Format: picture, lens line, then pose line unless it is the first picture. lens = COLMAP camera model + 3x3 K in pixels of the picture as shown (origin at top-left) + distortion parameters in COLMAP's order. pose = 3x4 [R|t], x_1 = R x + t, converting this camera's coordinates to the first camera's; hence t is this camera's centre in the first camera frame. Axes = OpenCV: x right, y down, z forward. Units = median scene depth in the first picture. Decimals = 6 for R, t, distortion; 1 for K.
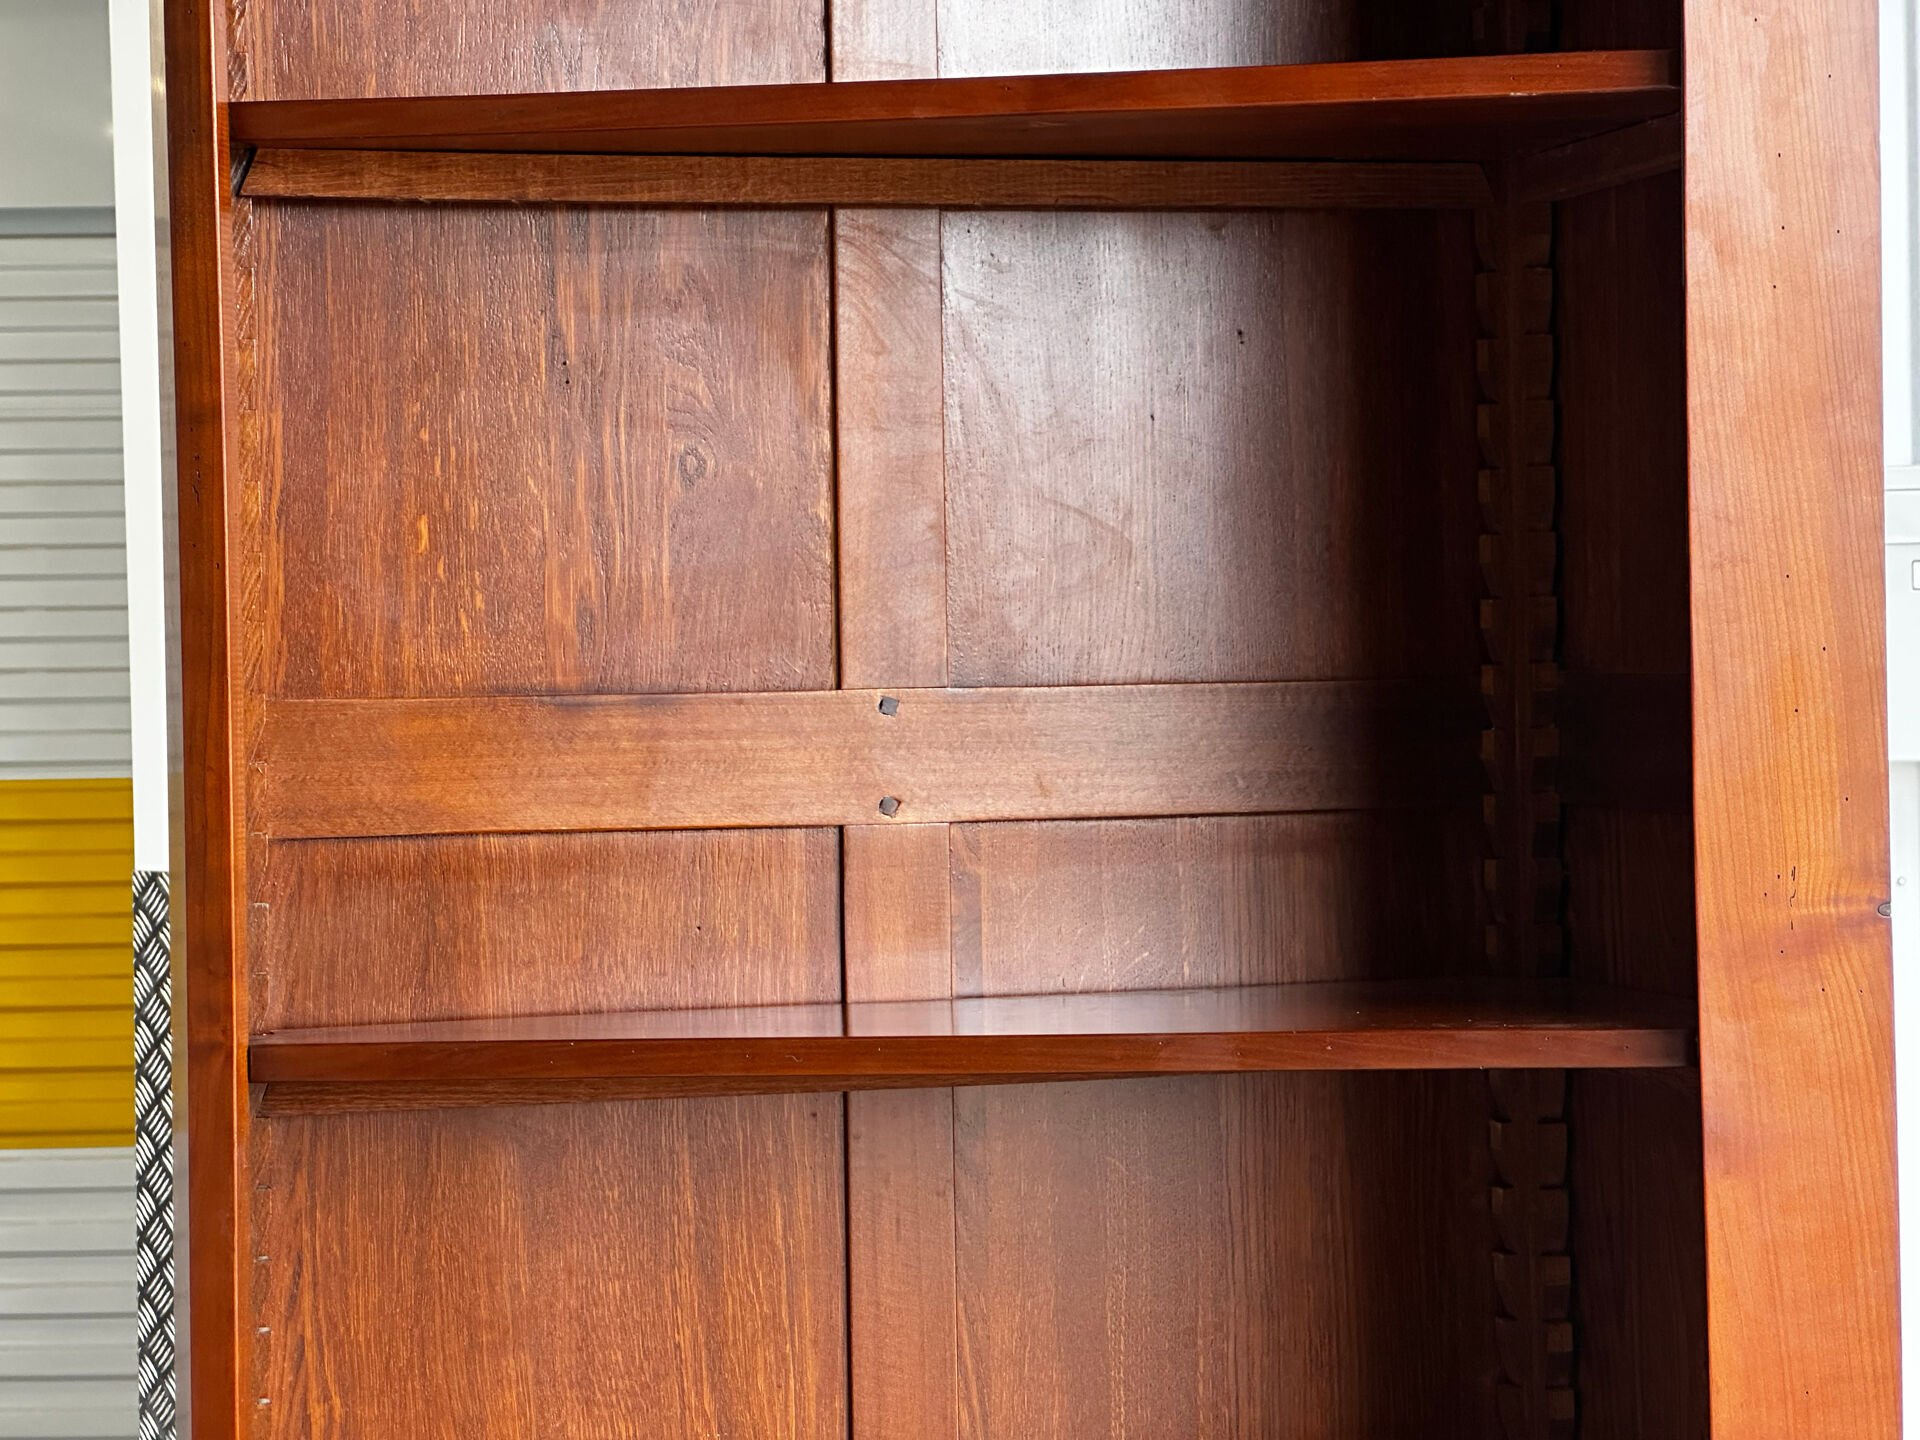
lens RADIAL K [[4340.5, 0, 978.4], [0, 4340.5, 680.0], [0, 0, 1]] dist [-0.212762, 6.743286]
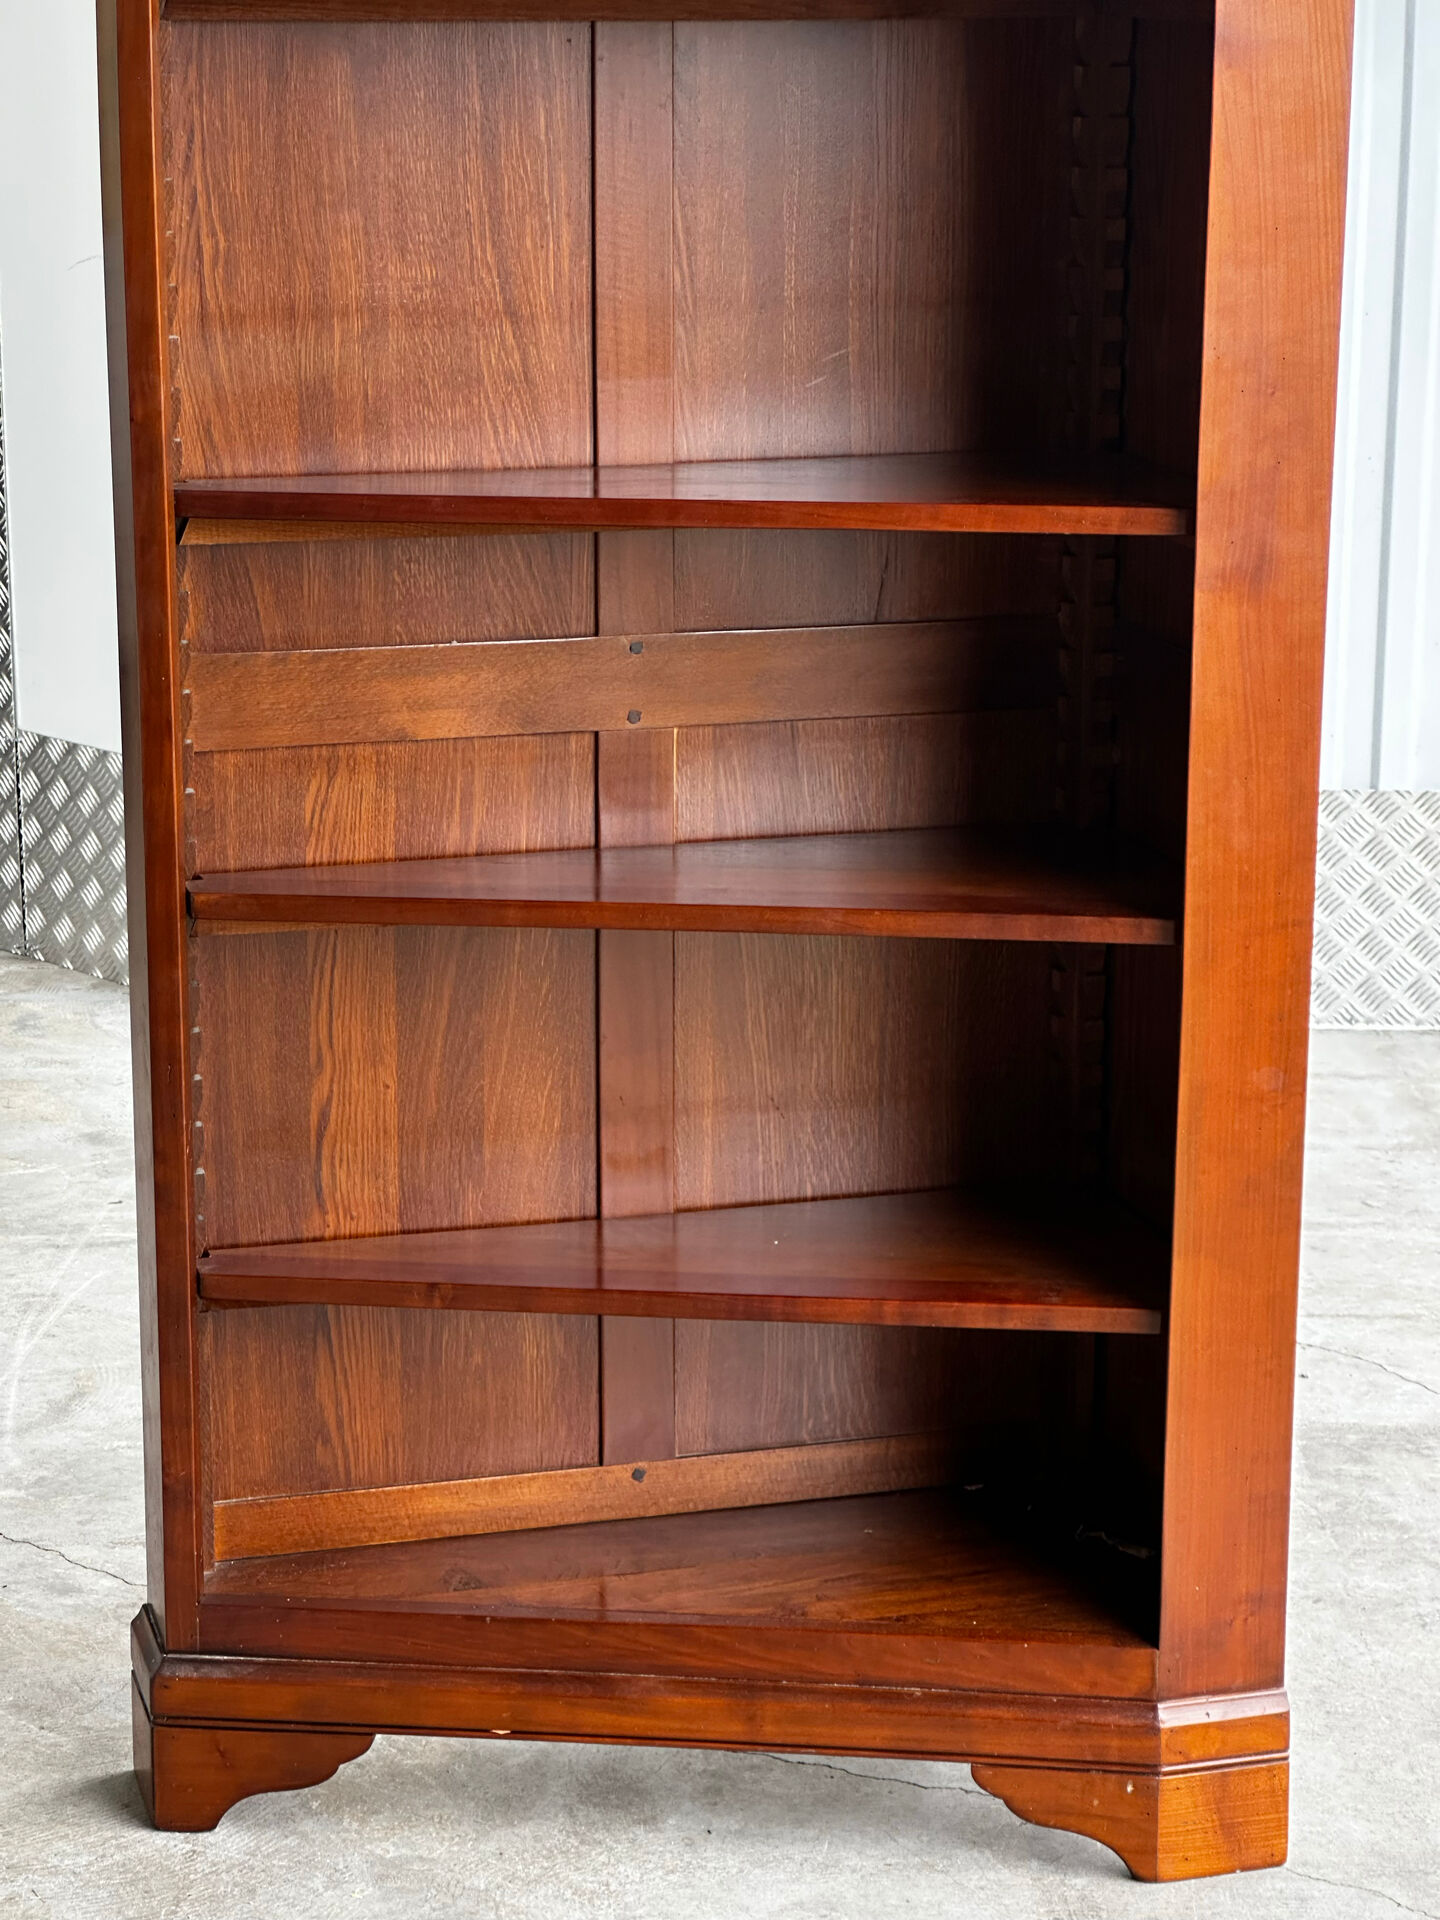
lens RADIAL K [[4341.7, 0, 751.5], [0, 4341.7, 984.5], [0, 0, 1]] dist [-0.191348, 6.199744]
pose [[0.999520, 0.018352, 0.024947, -0.009853], [-0.023690, 0.971893, 0.234227, 0.067372], [-0.019948, -0.234706, 0.971862, -0.384647]]
